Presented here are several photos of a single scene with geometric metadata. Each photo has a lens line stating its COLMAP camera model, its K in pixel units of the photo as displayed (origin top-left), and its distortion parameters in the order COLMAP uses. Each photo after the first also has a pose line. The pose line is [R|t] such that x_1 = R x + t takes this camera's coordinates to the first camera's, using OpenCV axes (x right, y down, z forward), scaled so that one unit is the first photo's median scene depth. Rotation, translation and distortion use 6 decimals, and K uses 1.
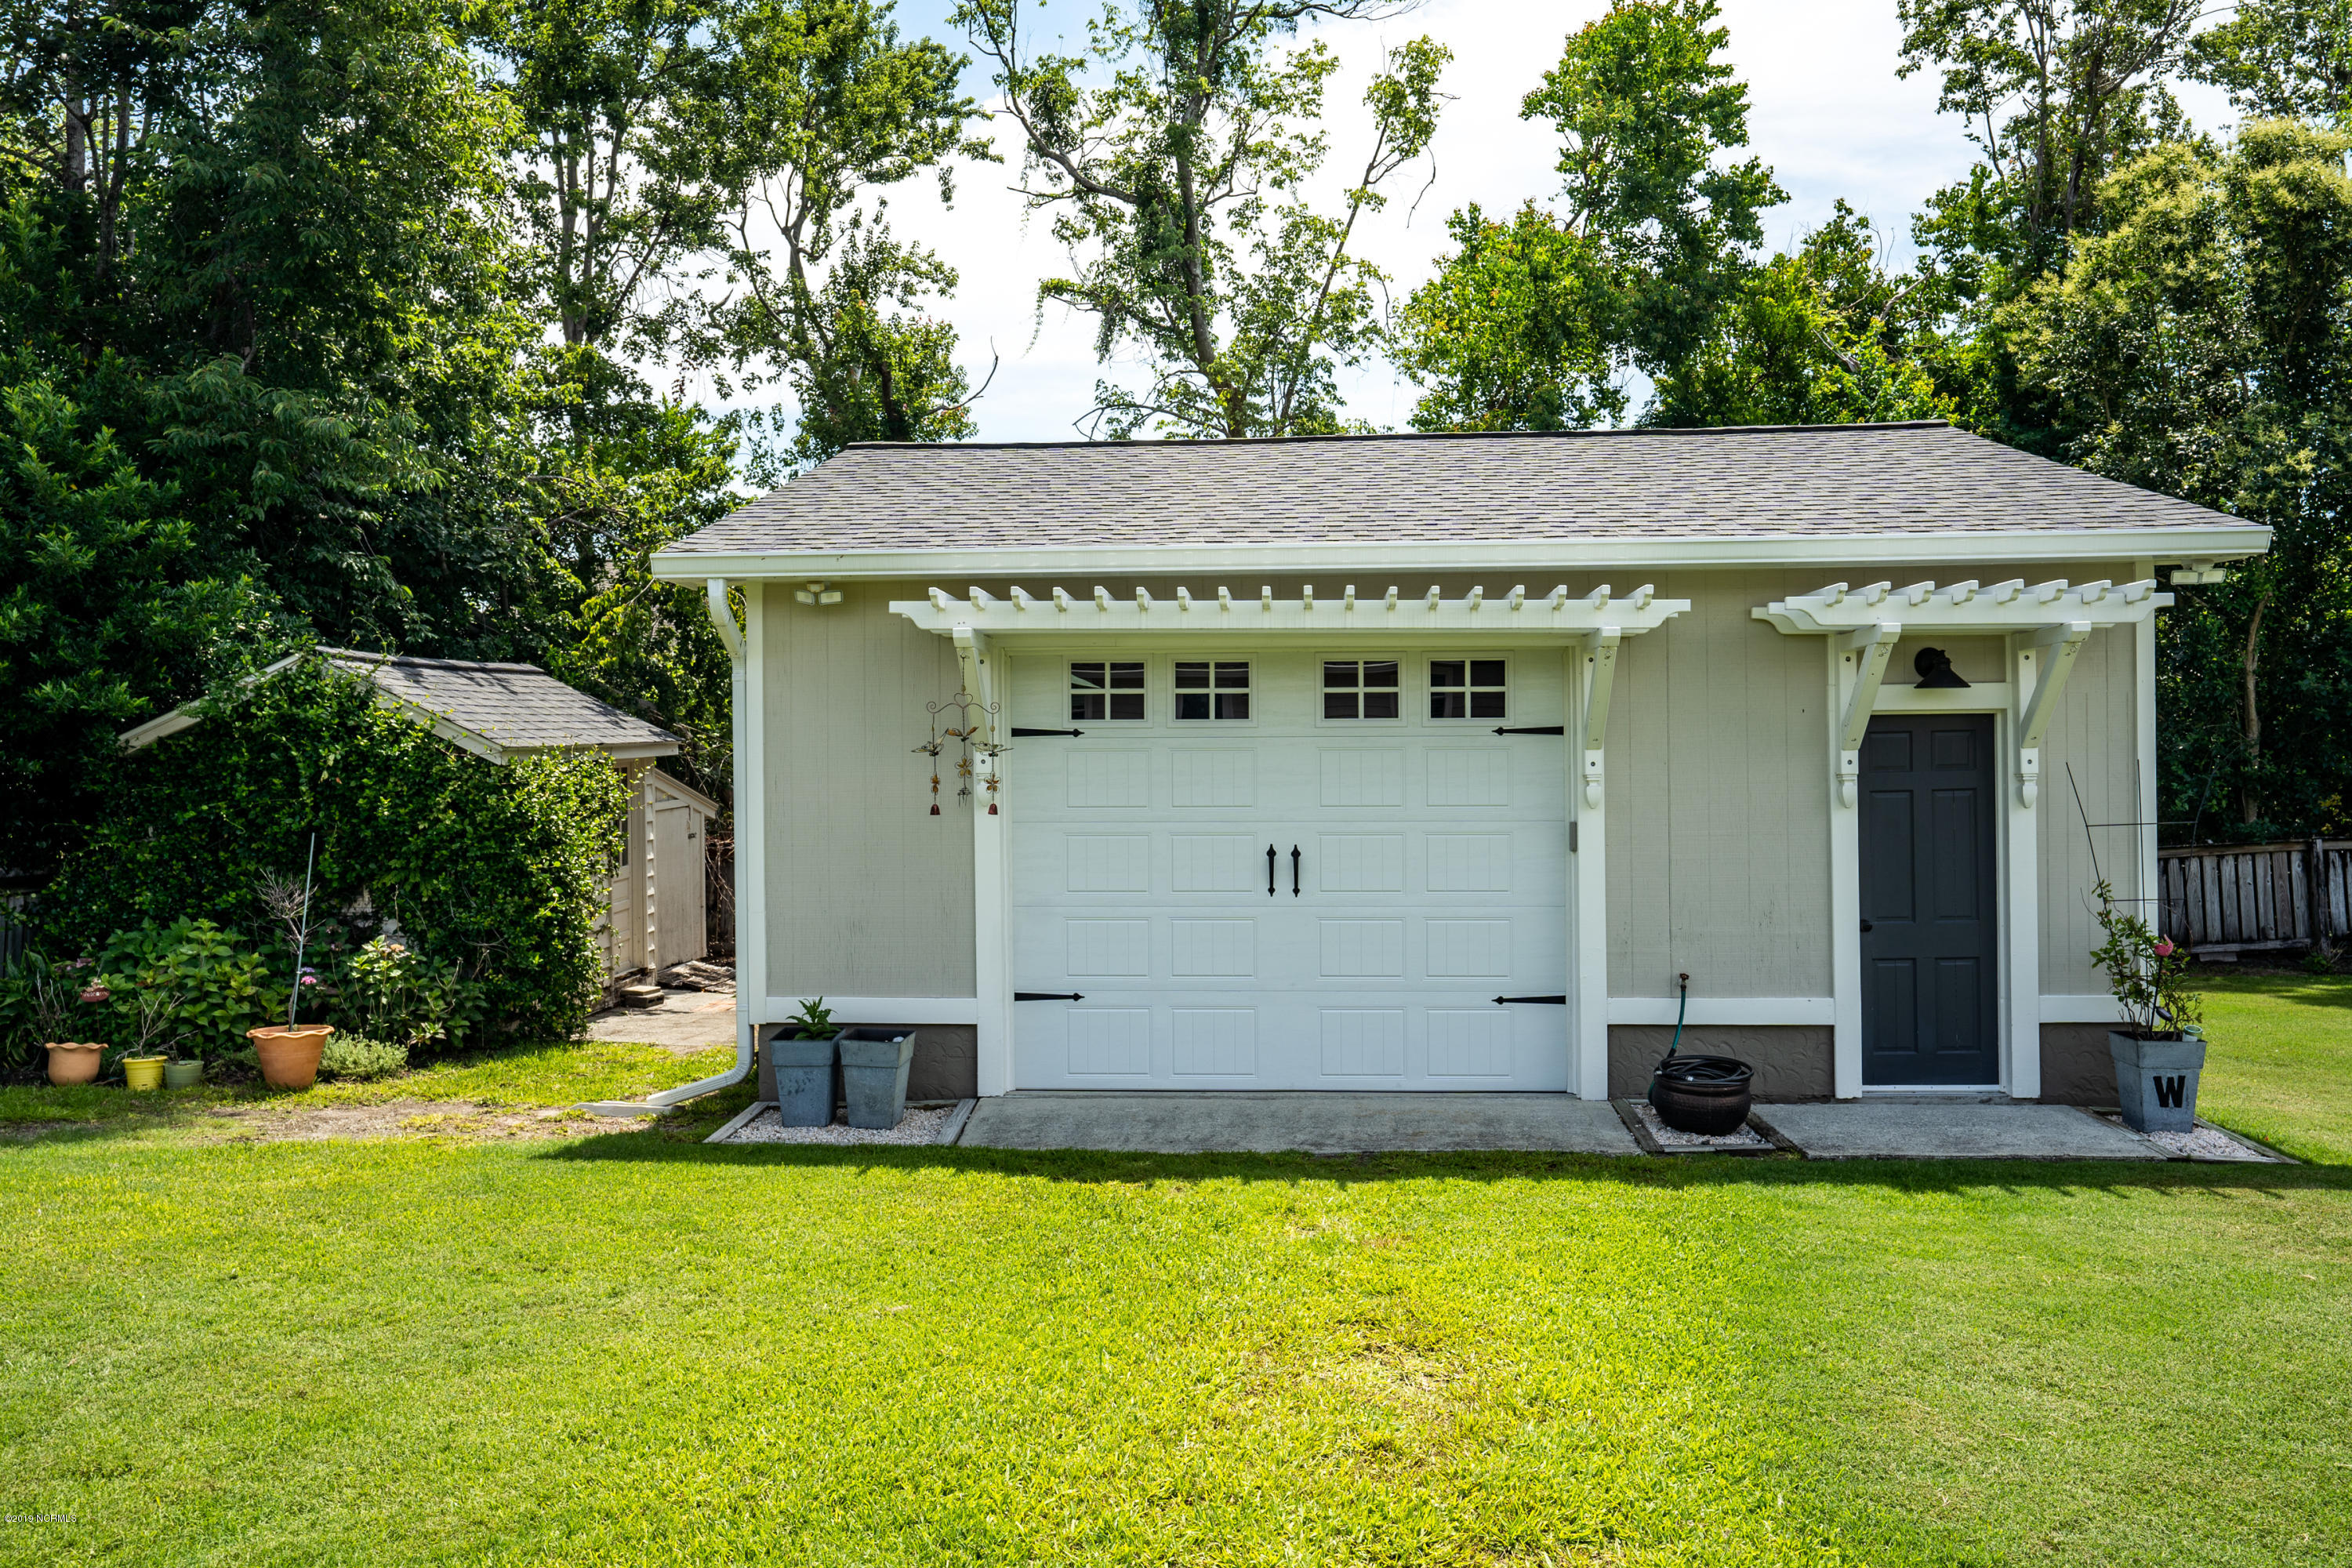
lens RADIAL K [[1712.1, 0, 1191.2], [0, 1712.1, 800.7], [0, 0, 1]] dist [0.025423, 0.005618]
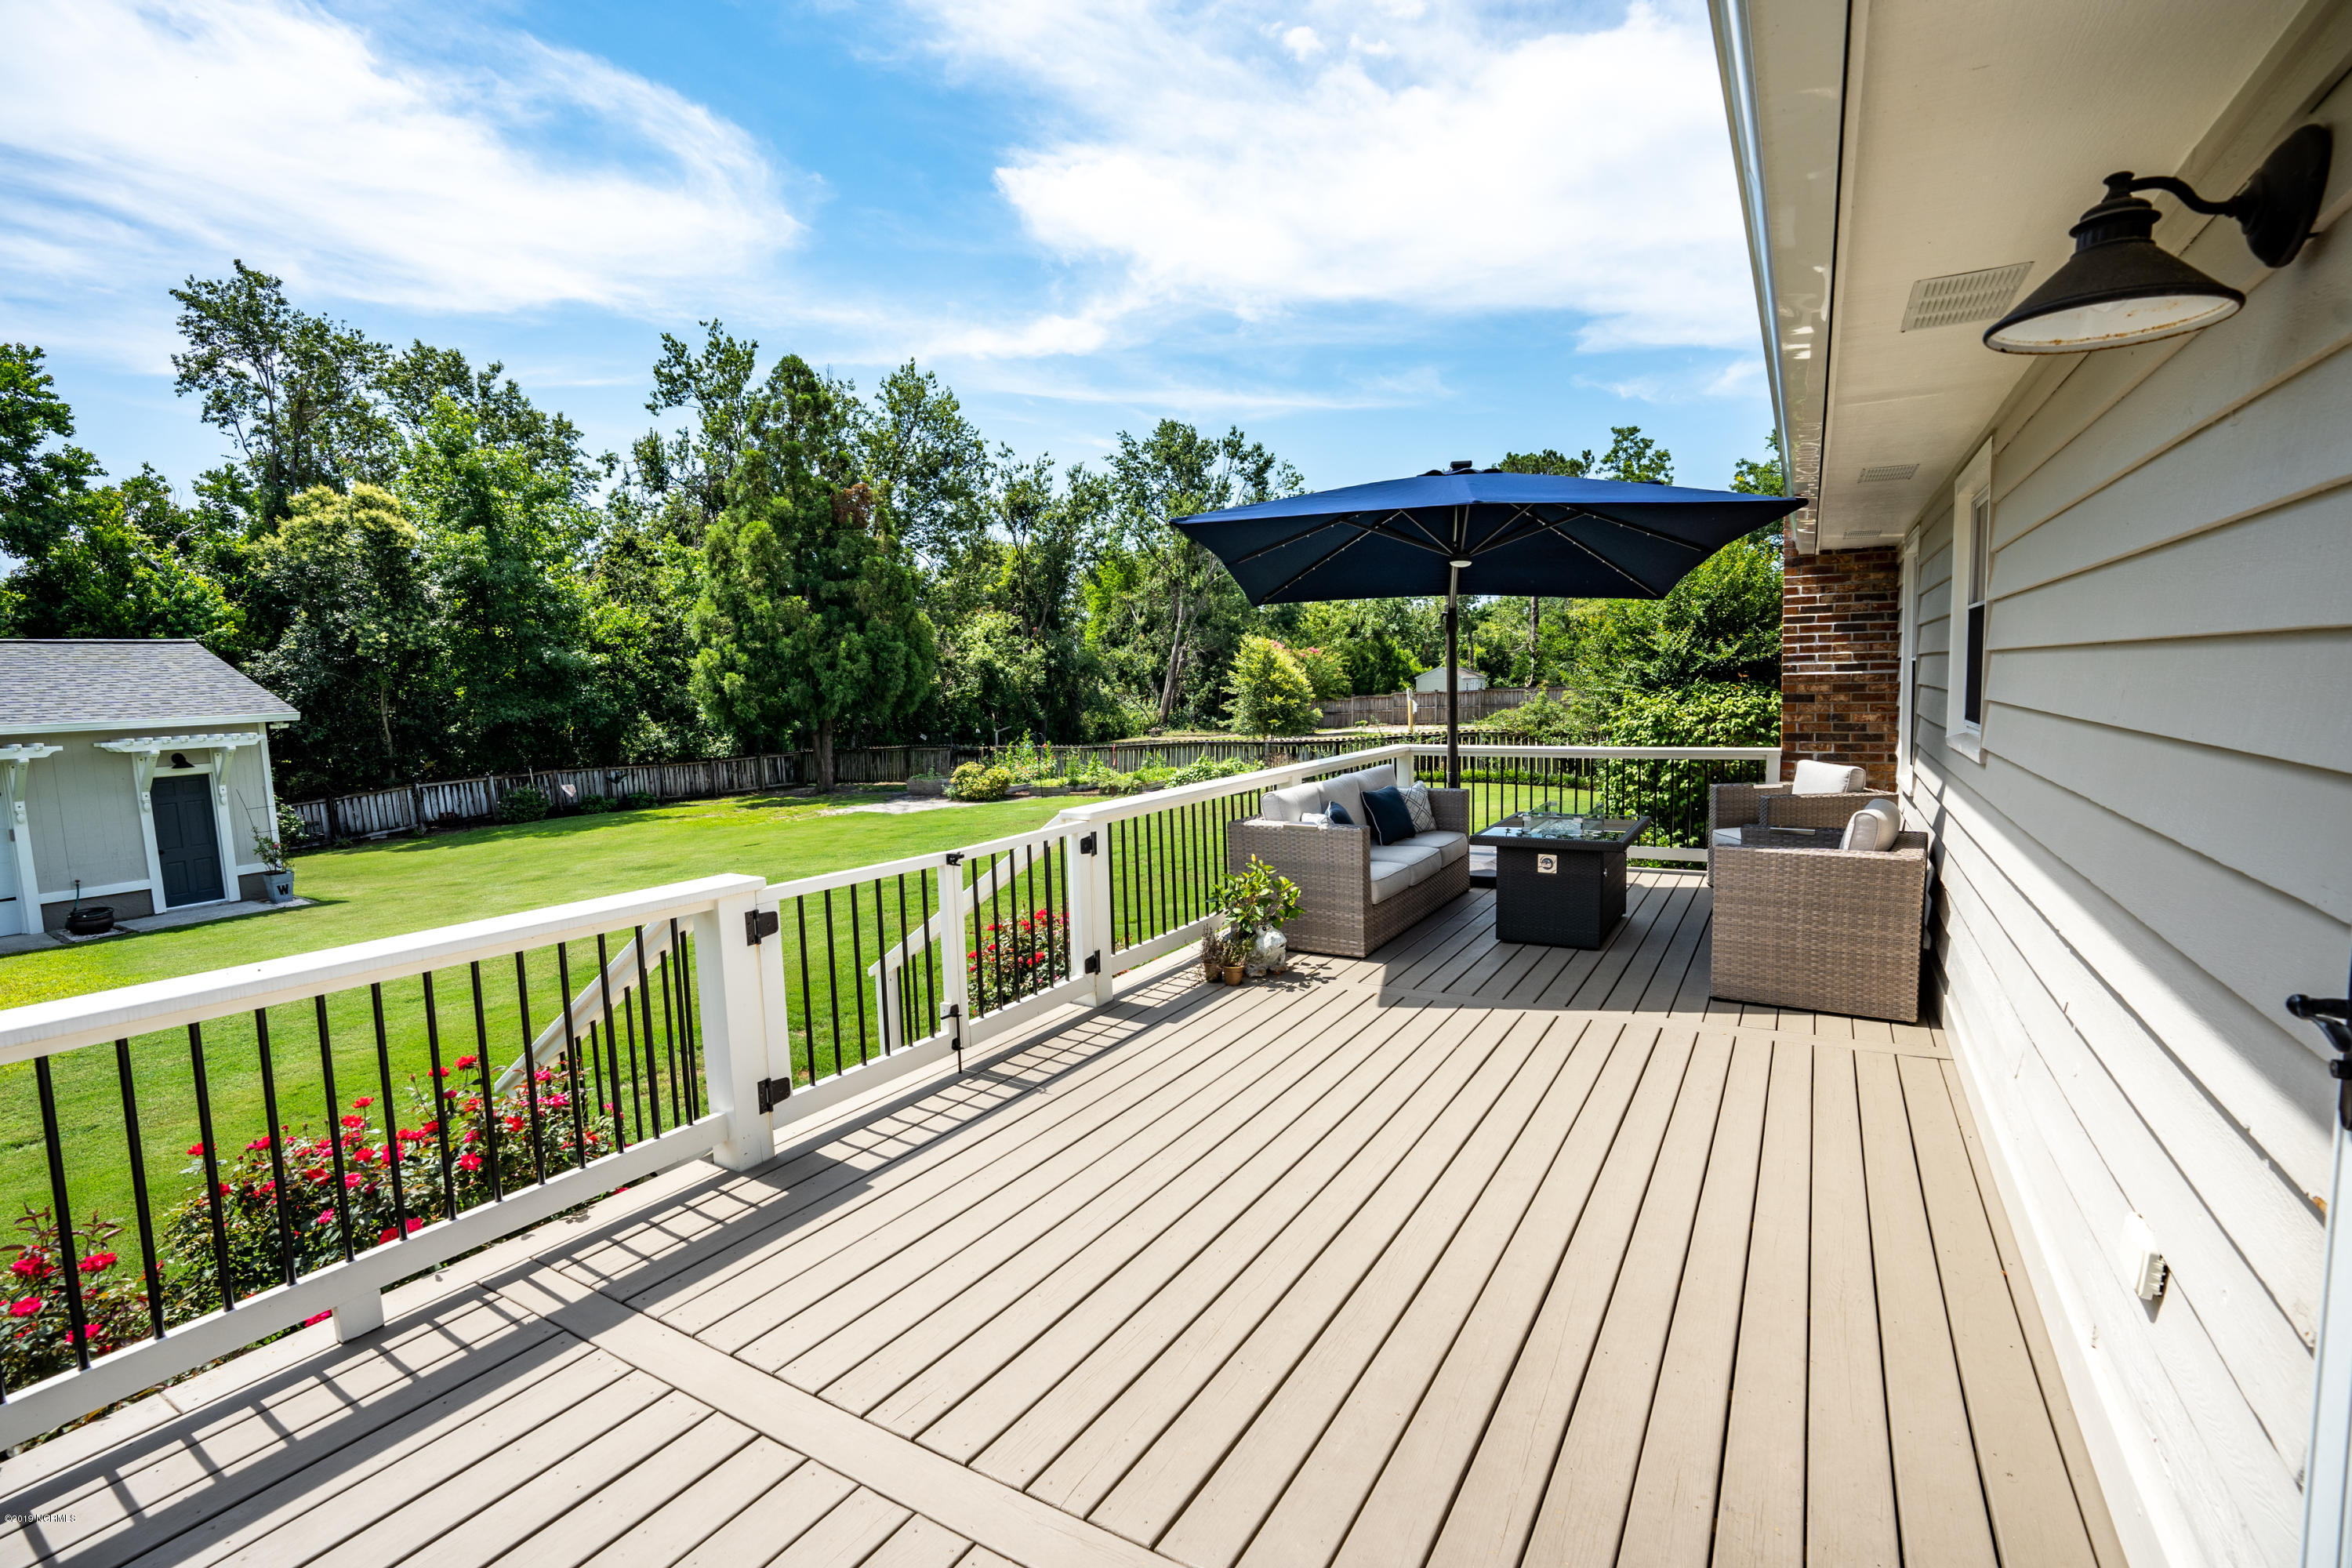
lens RADIAL K [[1062.6, 0, 1192.1], [0, 1062.6, 782.5], [0, 0, 1]] dist [-0.047286, 0.012294]
pose [[0.446656, -0.095572, 0.889587, -0.198001], [0.044245, 0.995421, 0.084727, -0.063655], [-0.893611, 0.001515, 0.448839, -0.742594]]
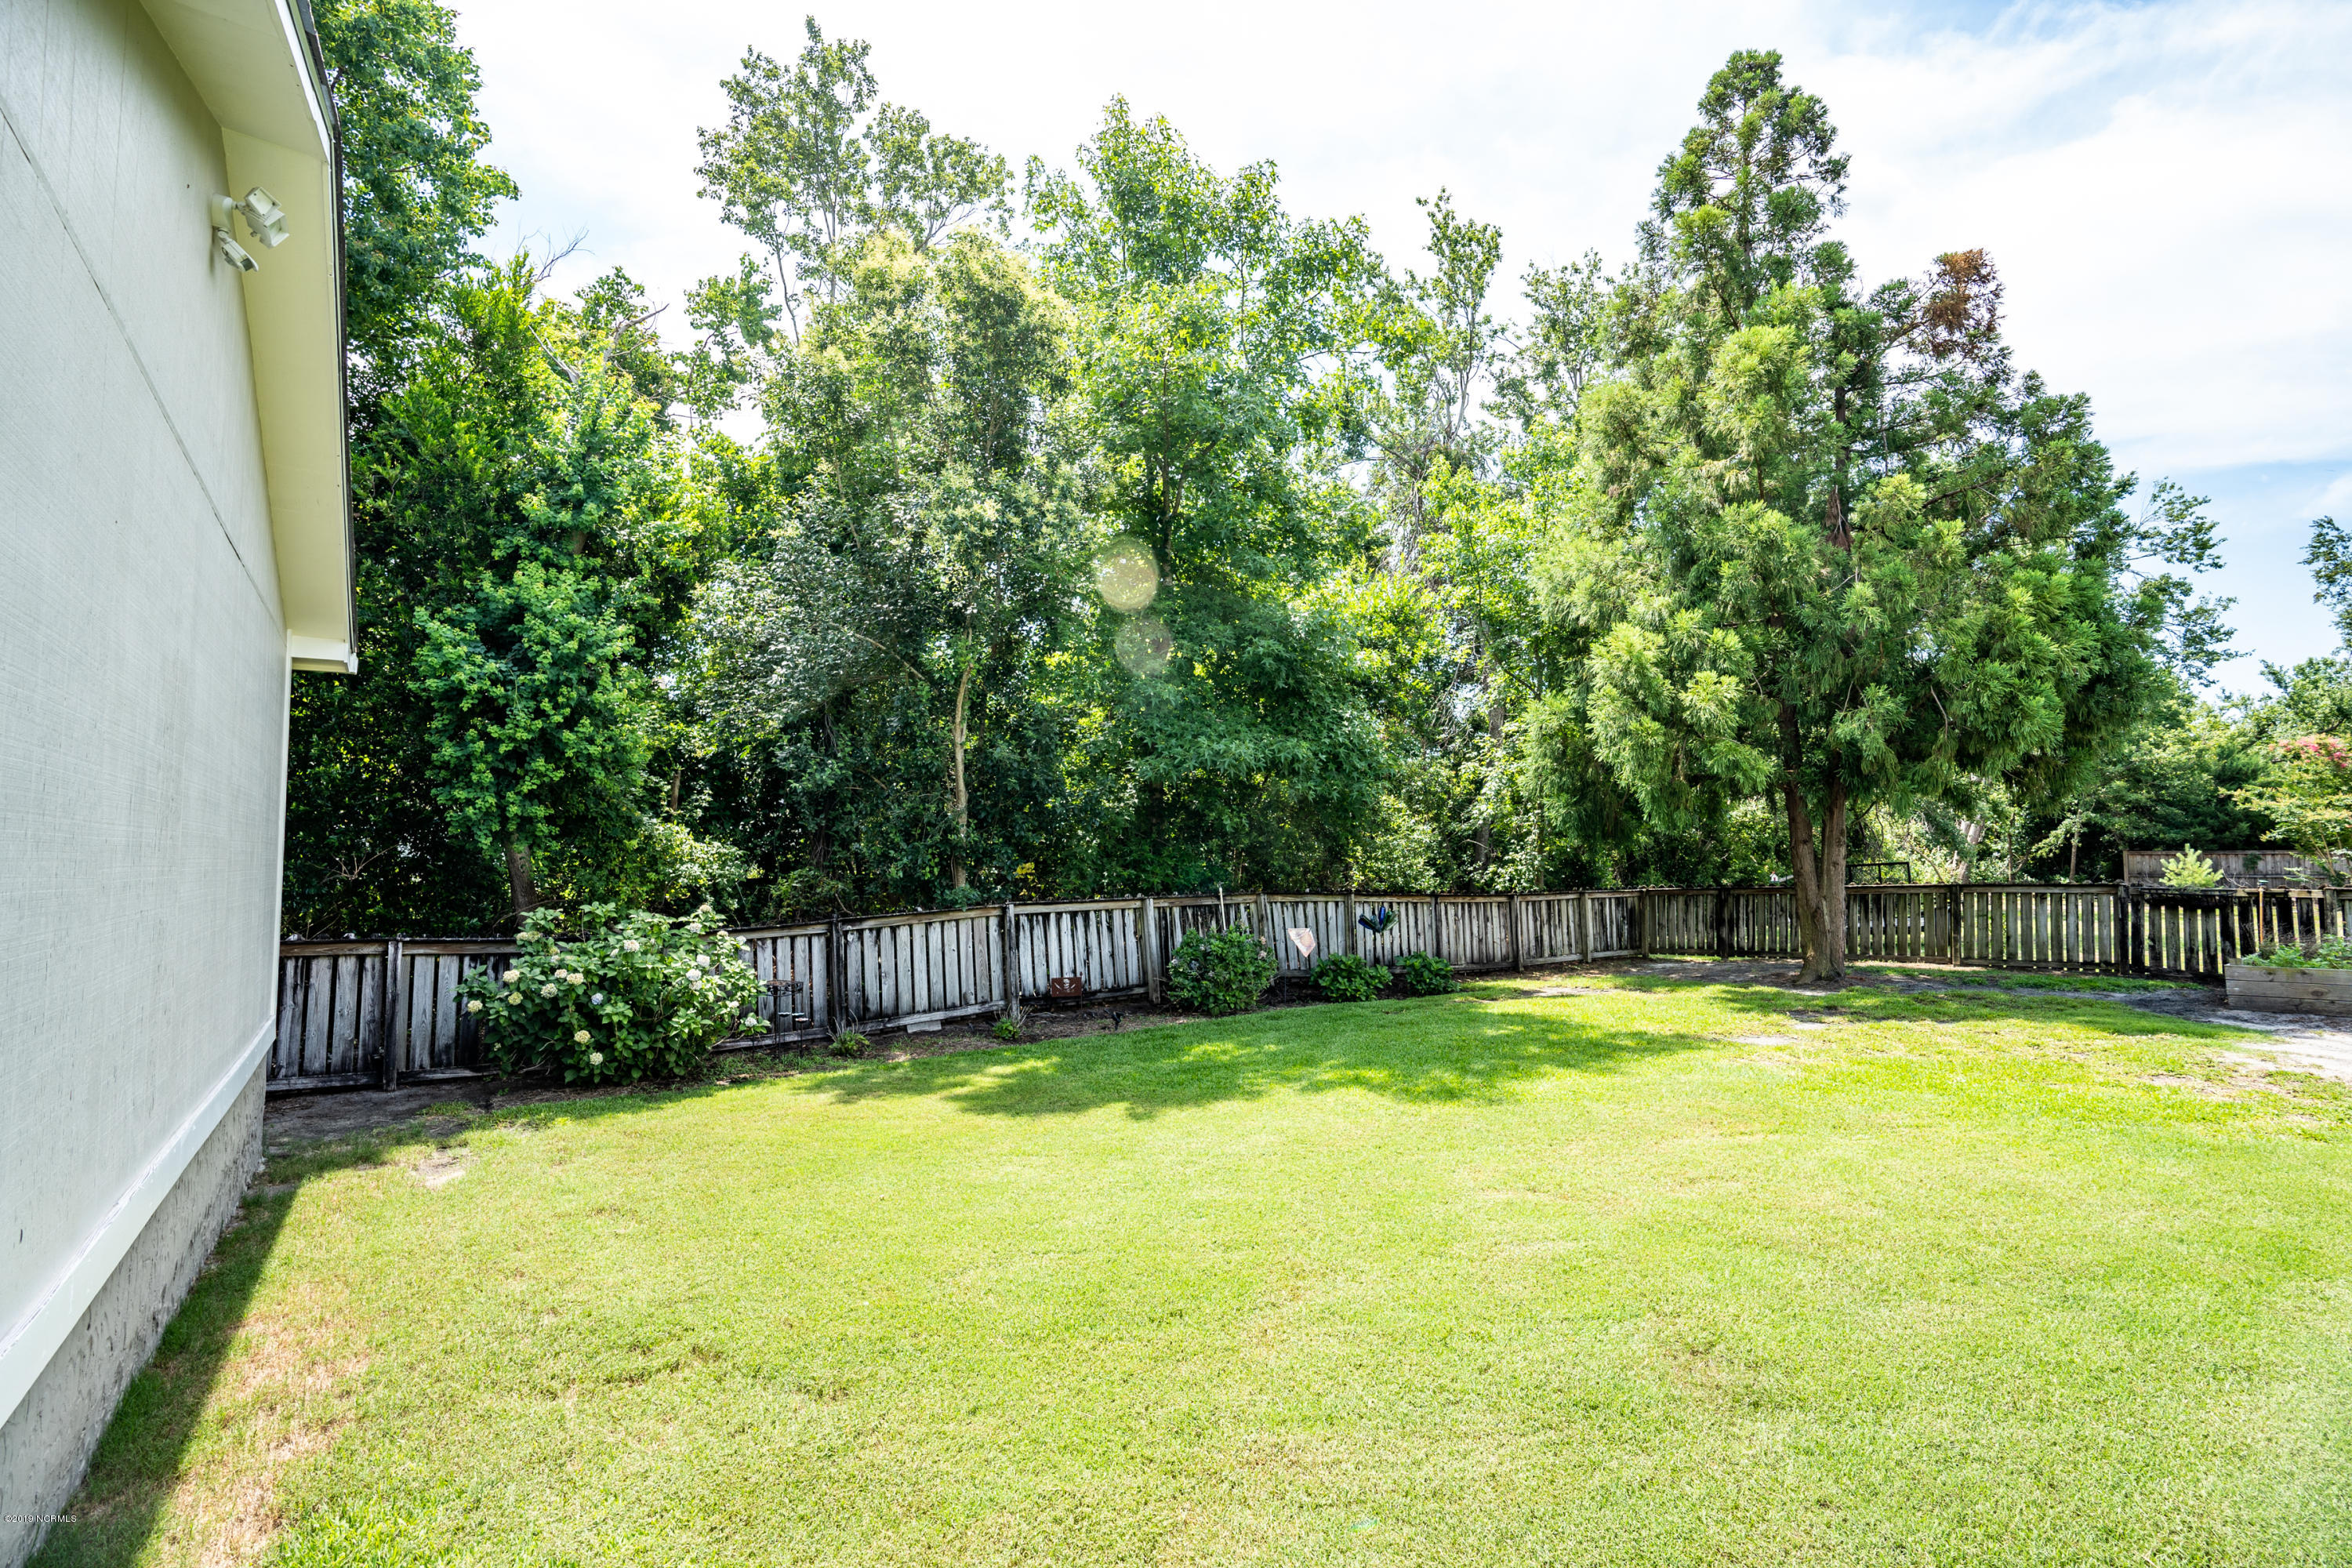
lens RADIAL K [[1062.6, 0, 1195.9], [0, 1062.6, 797.9], [0, 0, 1]] dist [-0.047286, 0.012294]
pose [[0.756929, 0.040059, 0.652268, 0.354062], [0.005989, 0.997652, -0.068220, 0.002417], [-0.653470, 0.055544, 0.754912, 0.494085]]
